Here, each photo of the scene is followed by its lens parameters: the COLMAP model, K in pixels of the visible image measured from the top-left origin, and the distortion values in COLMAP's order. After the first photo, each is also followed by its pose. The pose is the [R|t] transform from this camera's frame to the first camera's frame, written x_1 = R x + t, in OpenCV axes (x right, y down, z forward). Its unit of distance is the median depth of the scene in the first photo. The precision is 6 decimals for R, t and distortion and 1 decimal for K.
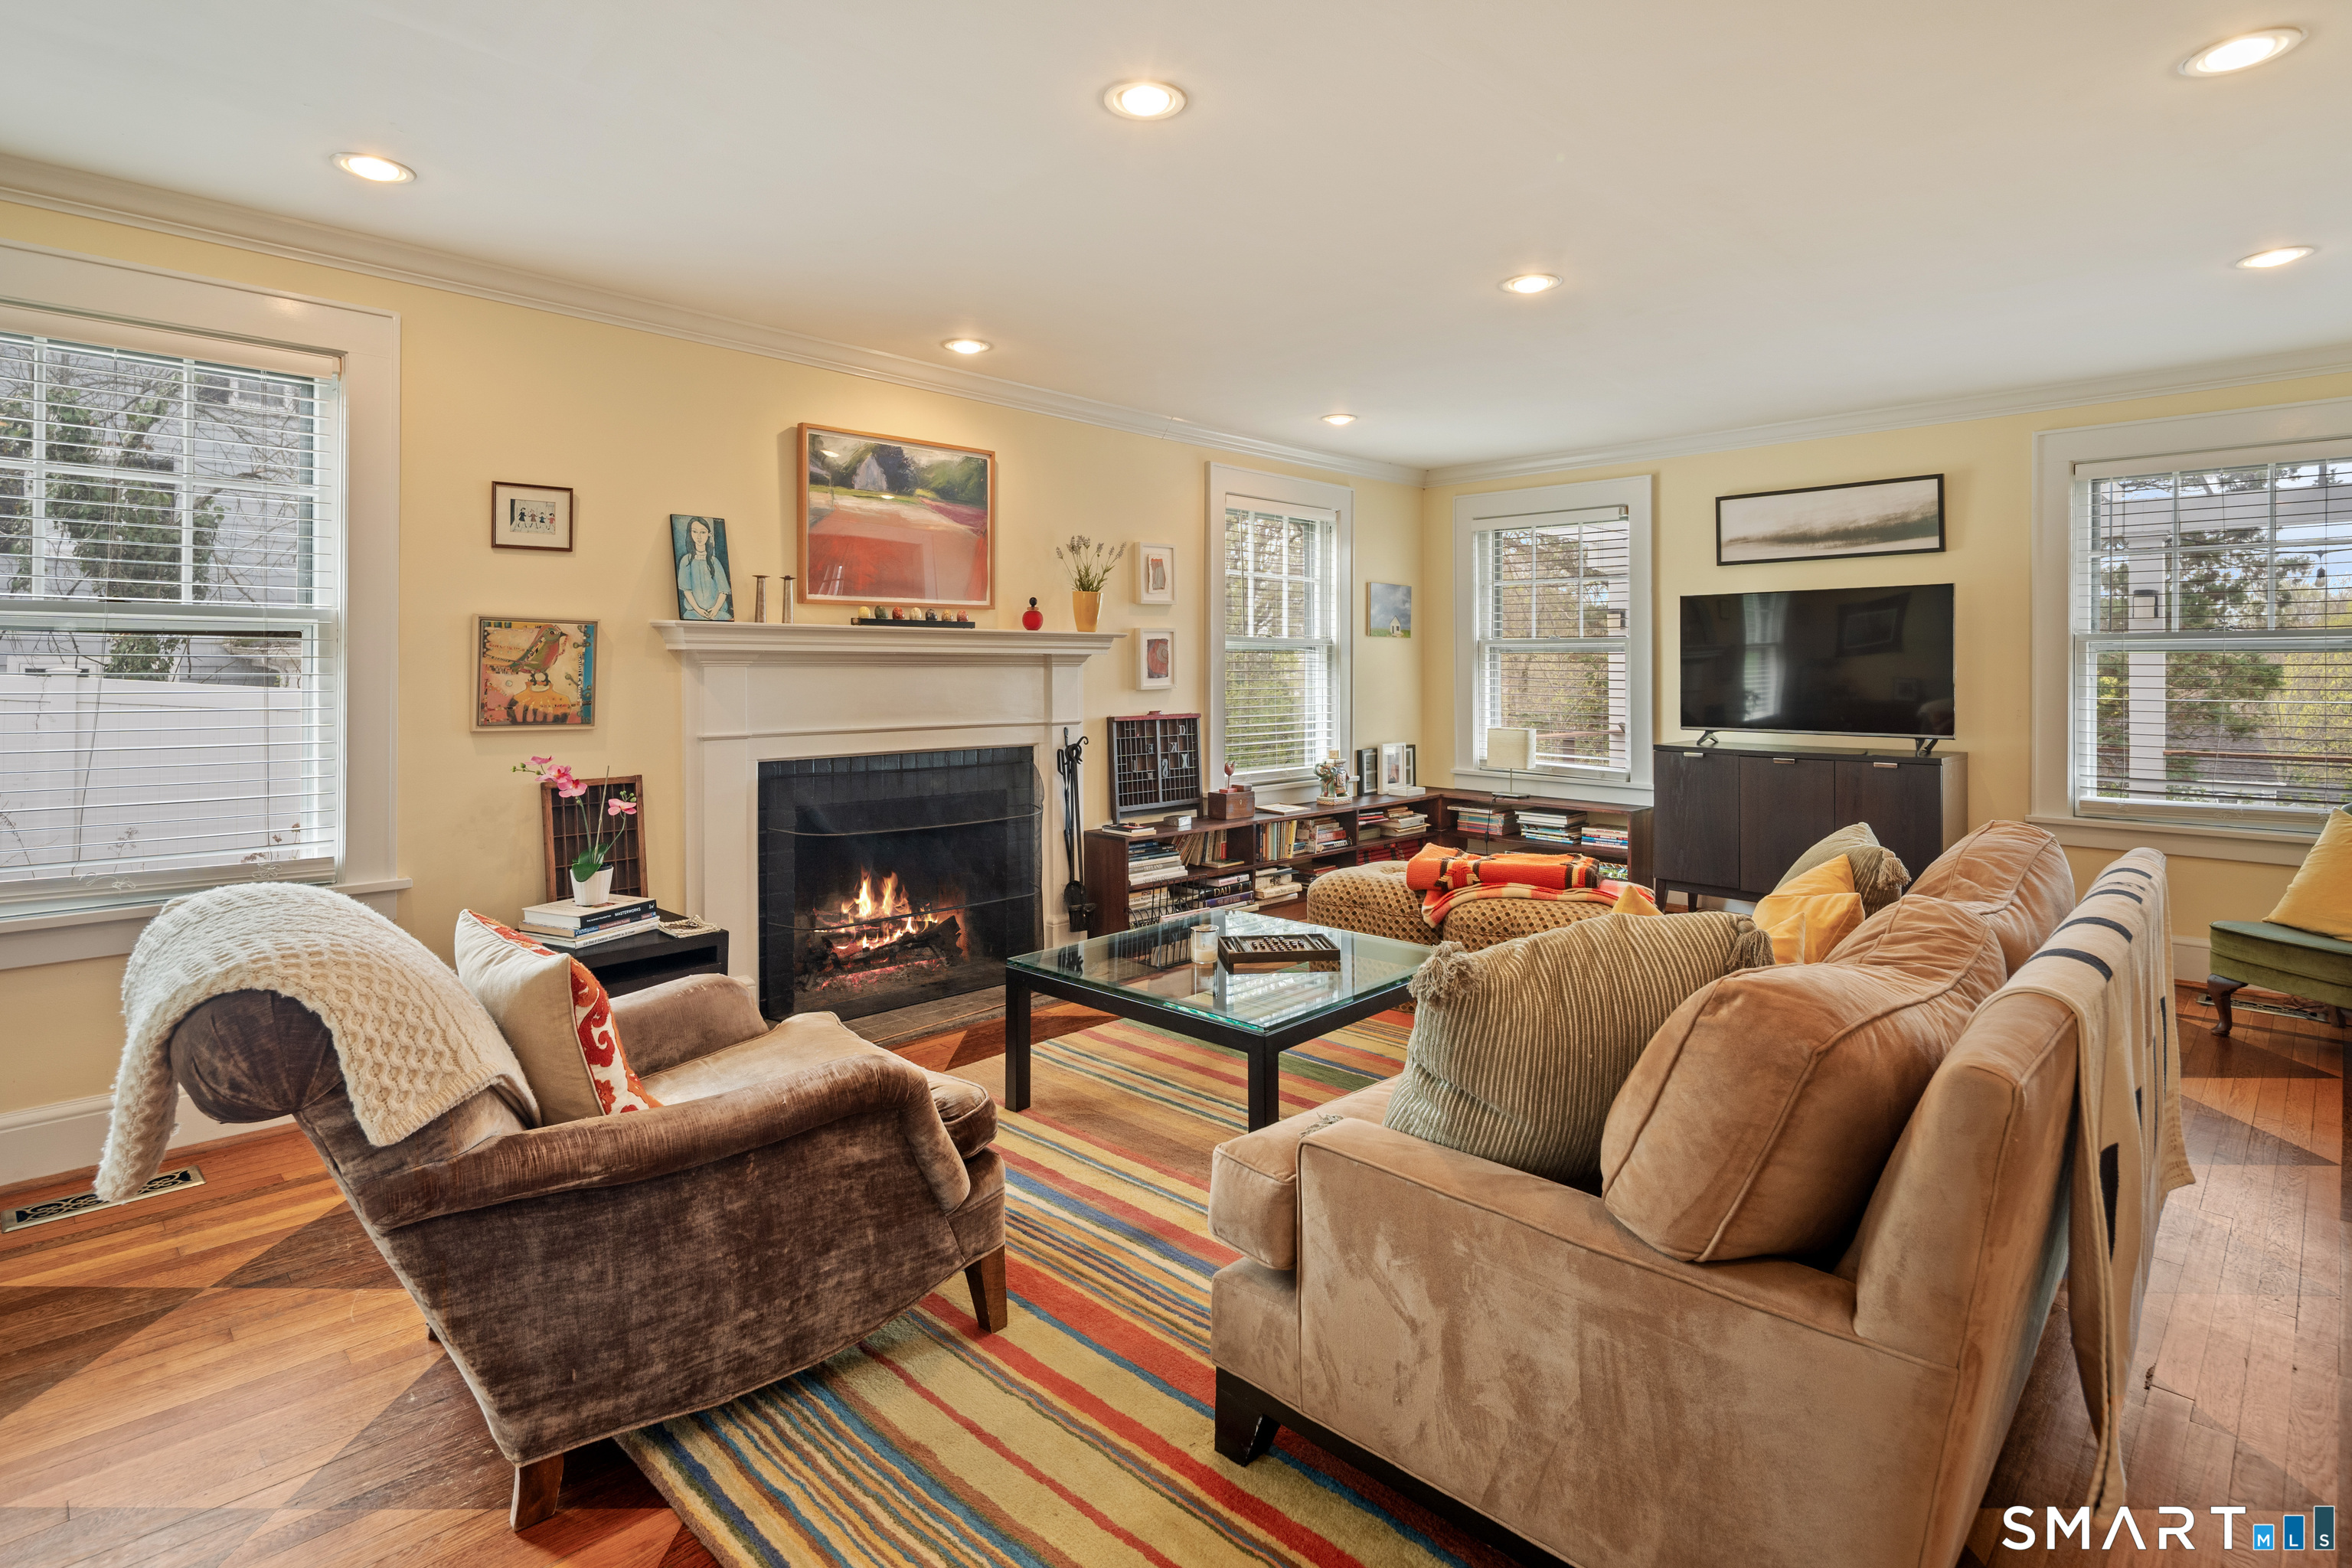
lens RADIAL K [[1159.2, 0, 1179.0], [0, 1159.2, 648.8], [0, 0, 1]] dist [-0.001111, -0.000913]
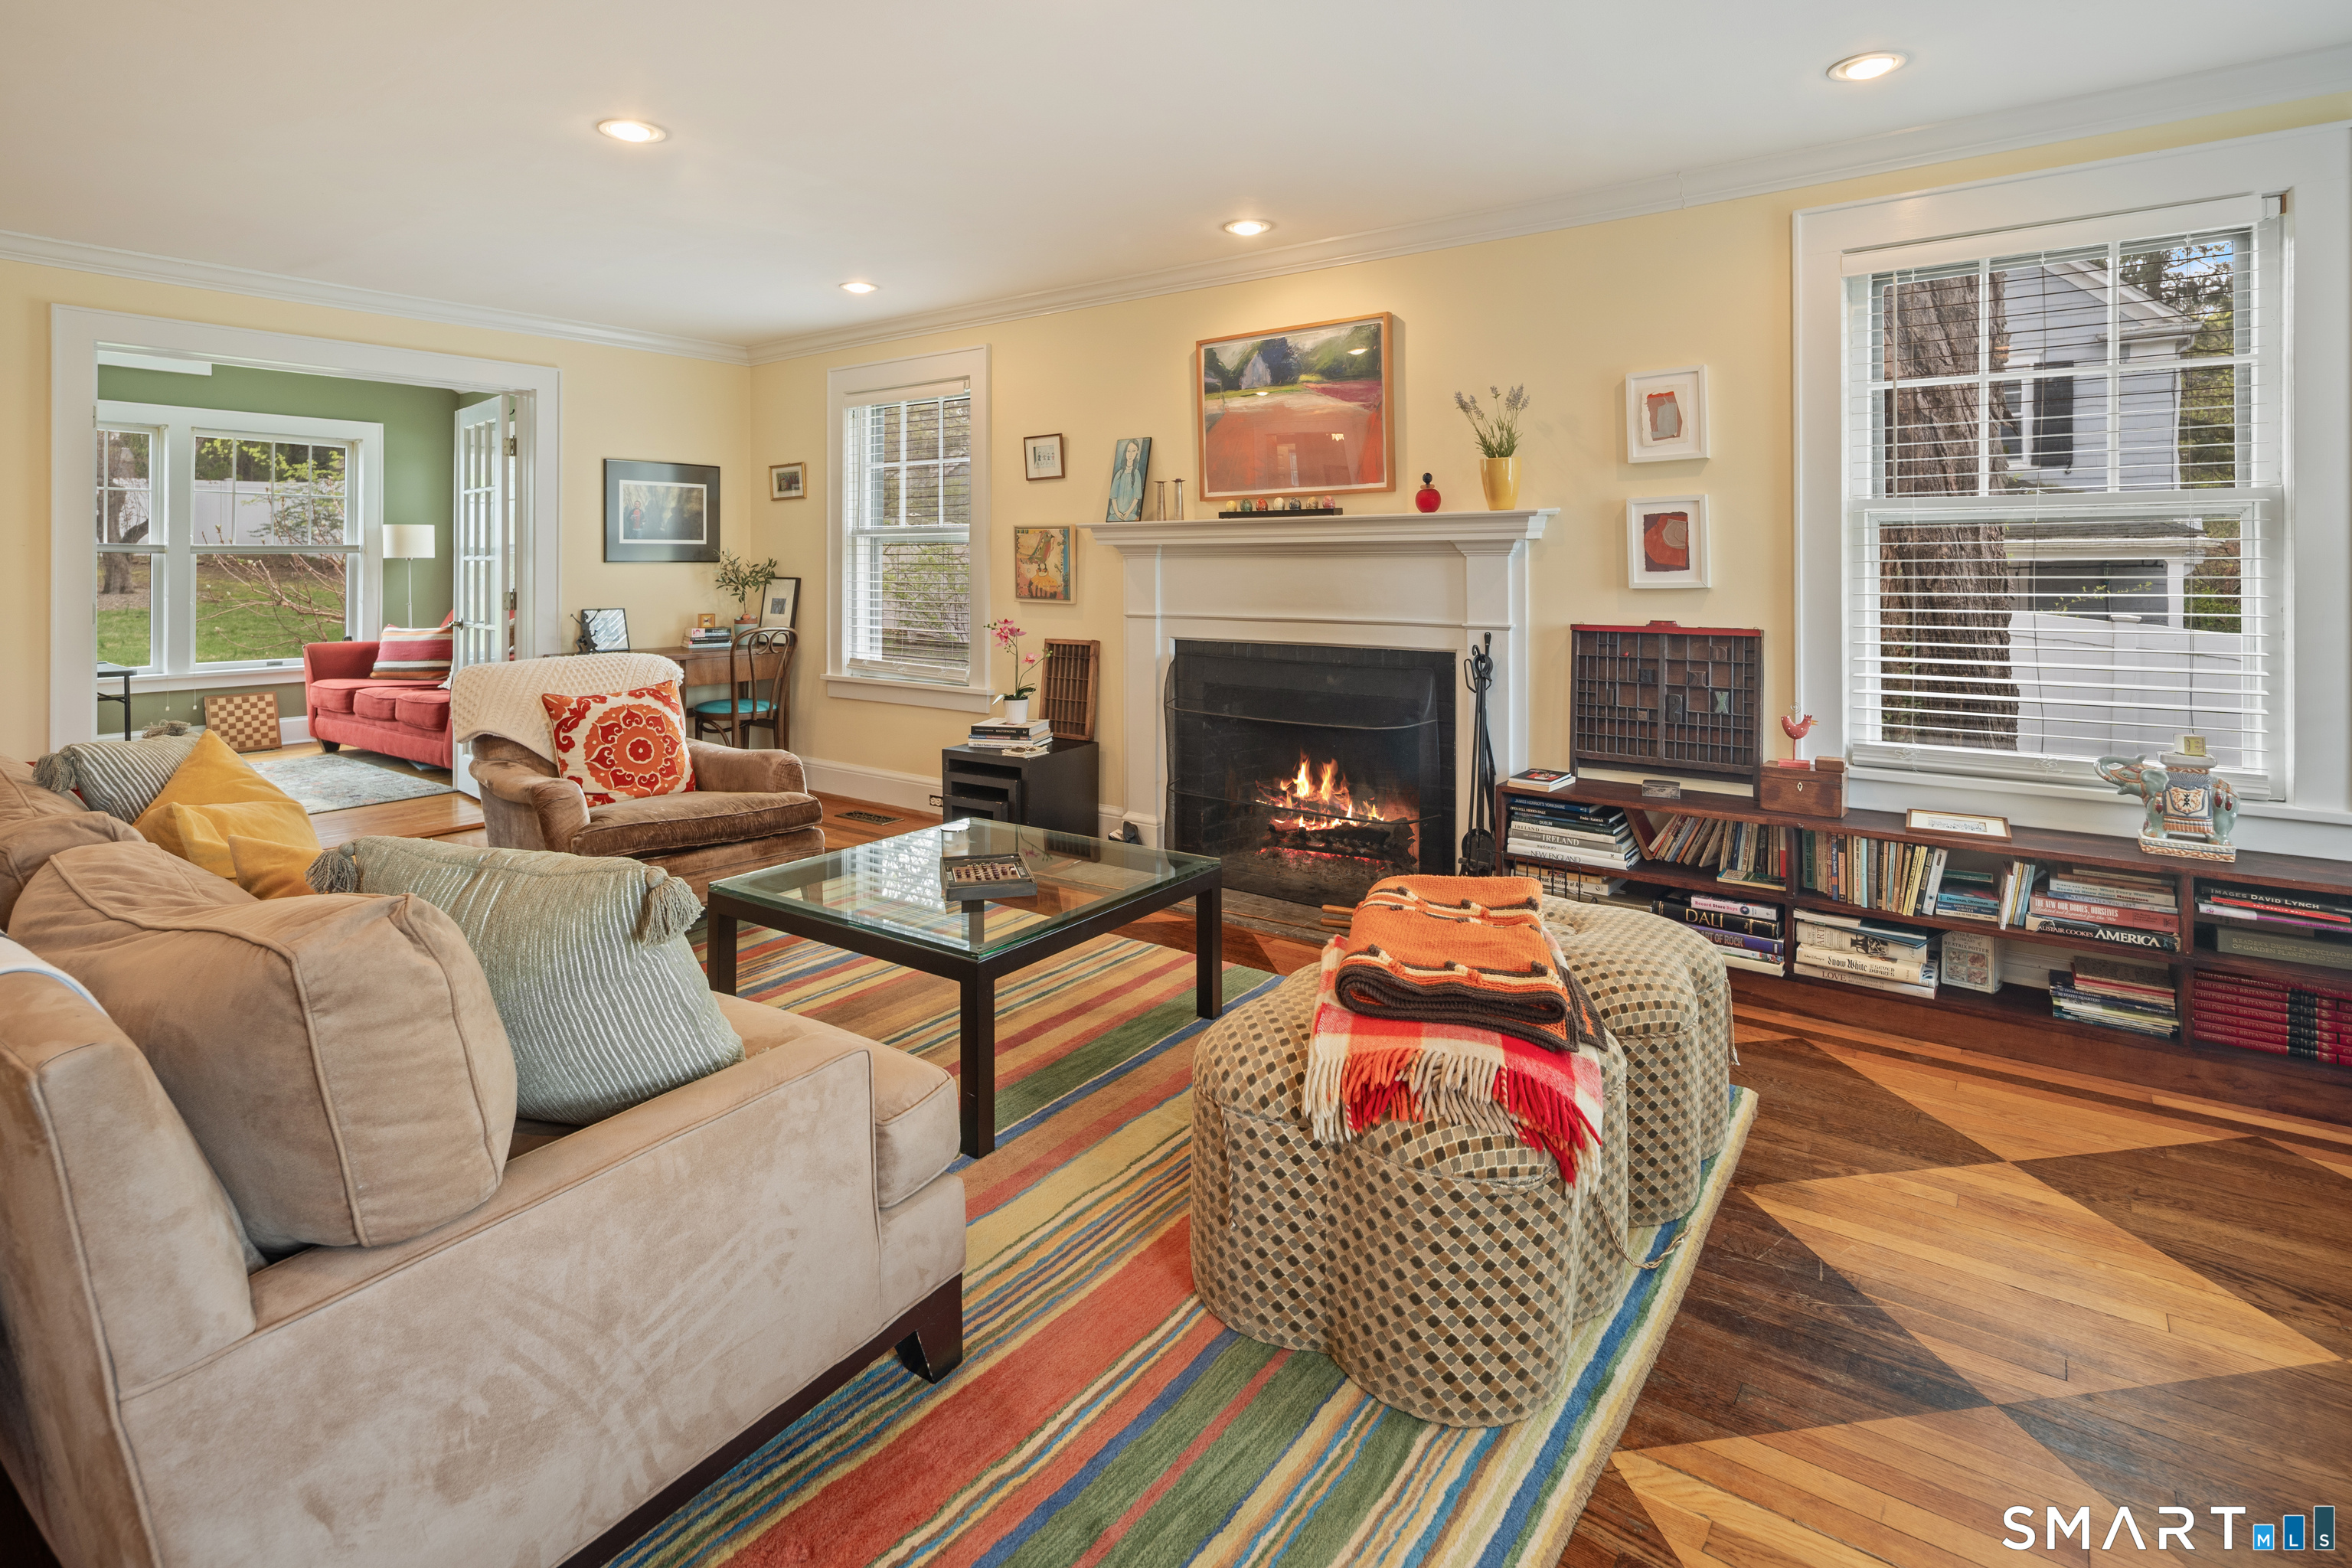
lens RADIAL K [[1145.9, 0, 1185.7], [0, 1145.9, 595.7], [0, 0, 1]] dist [-0.000183, -0.000256]
pose [[0.158896, 0.035926, -0.986641, 0.727002], [0.028013, 0.998771, 0.040879, 0.006004], [0.986898, -0.034134, 0.157695, 0.750246]]
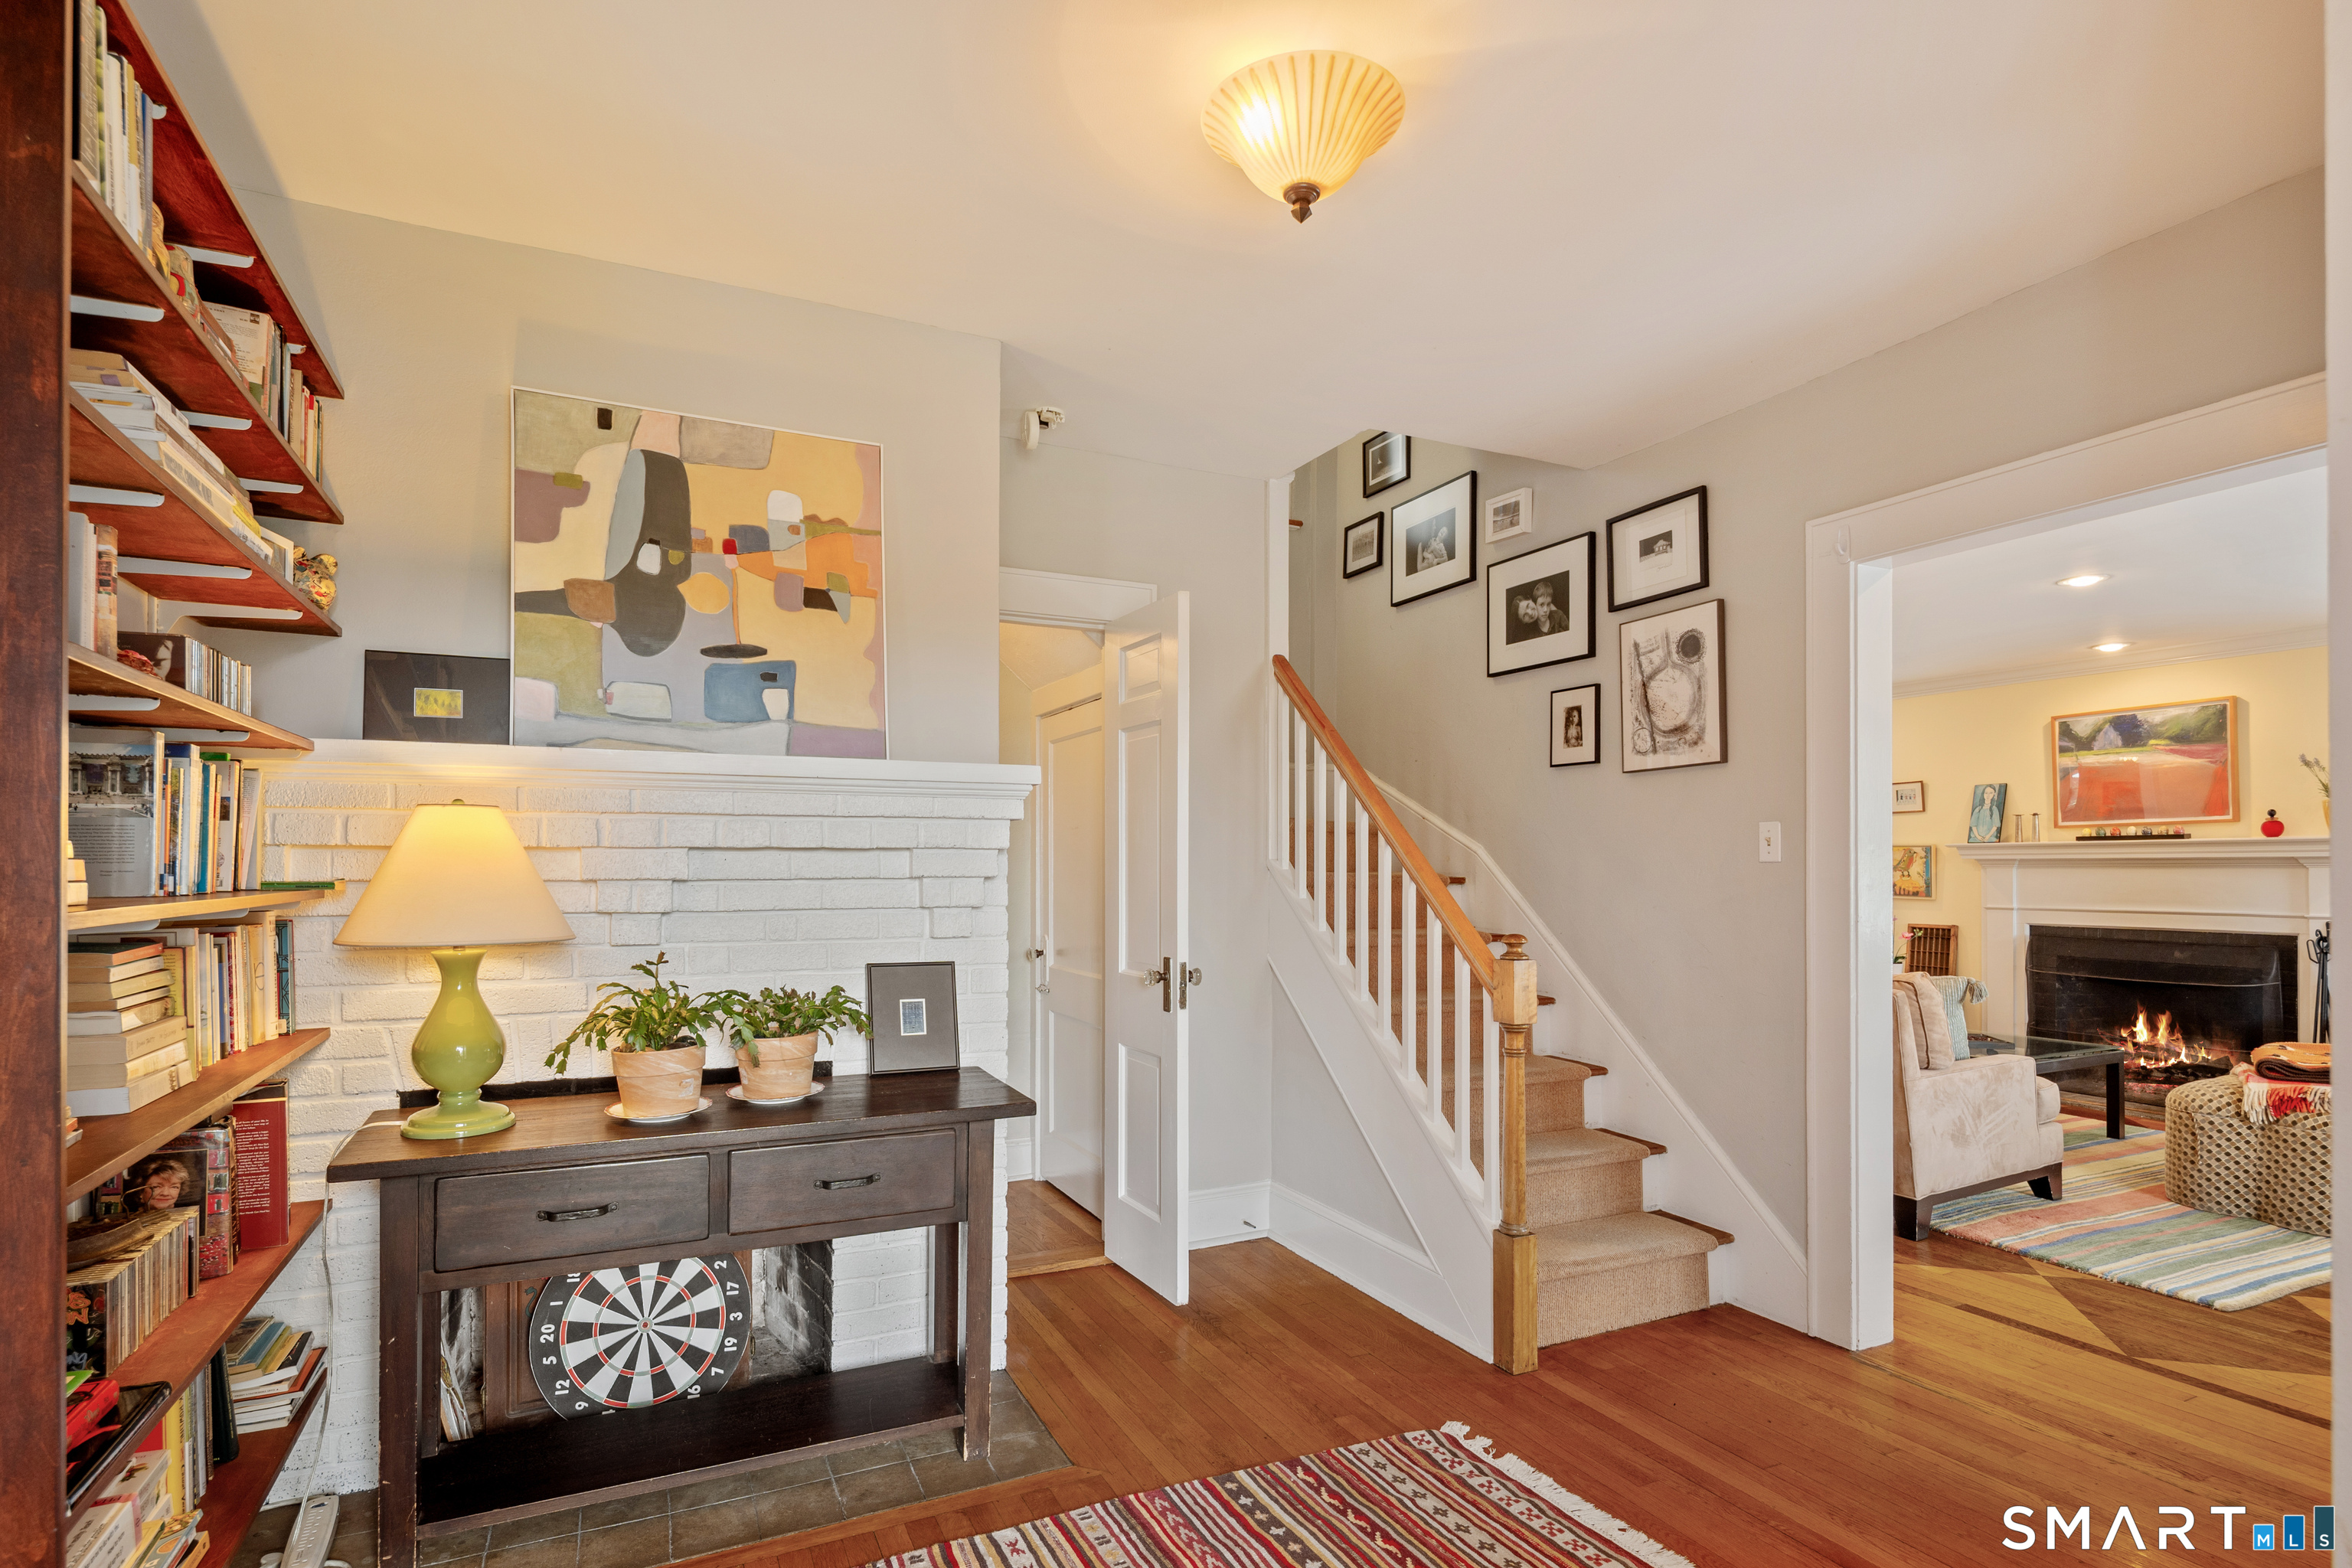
lens RADIAL K [[1176.4, 0, 1179.7], [0, 1176.4, 874.2], [0, 0, 1]] dist [-0.002896, -0.000956]
pose [[-0.327908, 0.010388, -0.944652, 1.502703], [0.025594, 0.999670, 0.002109, -0.009771], [0.944363, -0.023486, -0.328066, 0.359165]]
